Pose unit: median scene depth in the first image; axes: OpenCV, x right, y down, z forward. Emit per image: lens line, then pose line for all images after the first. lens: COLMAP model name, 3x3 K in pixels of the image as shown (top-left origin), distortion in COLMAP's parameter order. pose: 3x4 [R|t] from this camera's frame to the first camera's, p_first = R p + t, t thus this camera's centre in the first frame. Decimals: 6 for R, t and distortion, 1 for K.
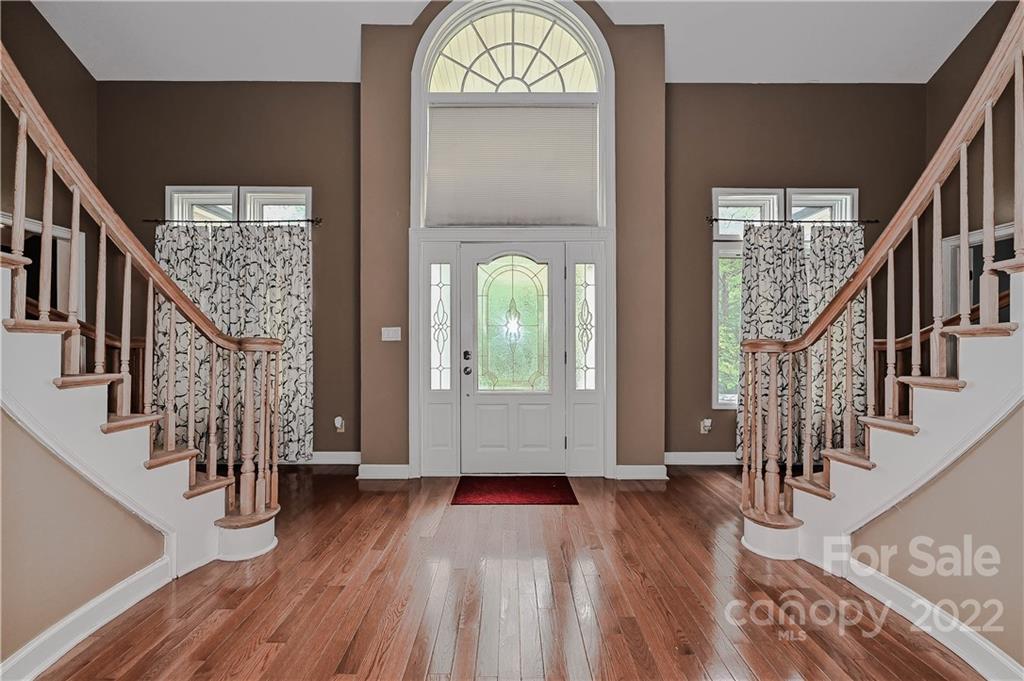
lens RADIAL K [[408.1, 0, 509.6], [0, 408.1, 339.6], [0, 0, 1]] dist [-0.000215, 0.000021]
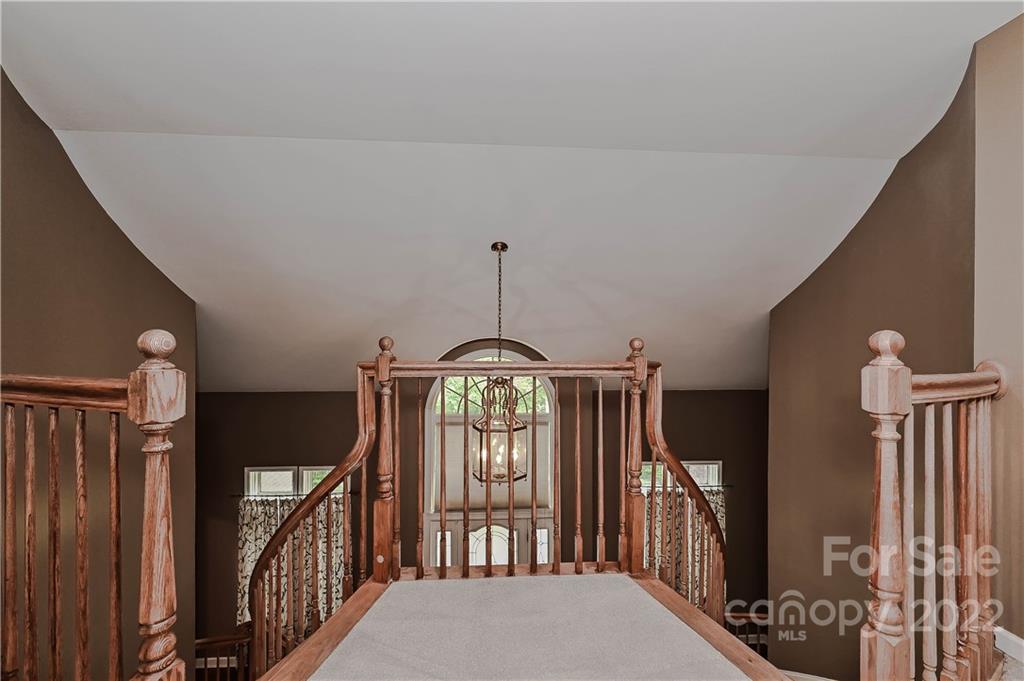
lens RADIAL K [[408.1, 0, 509.6], [0, 408.1, 339.6], [0, 0, 1]] dist [-0.000215, 0.000021]
pose [[0.998272, -0.002629, 0.058704, -0.016395], [0.002826, 0.999991, -0.003273, -0.824600], [-0.058695, 0.003433, 0.998270, -0.461433]]
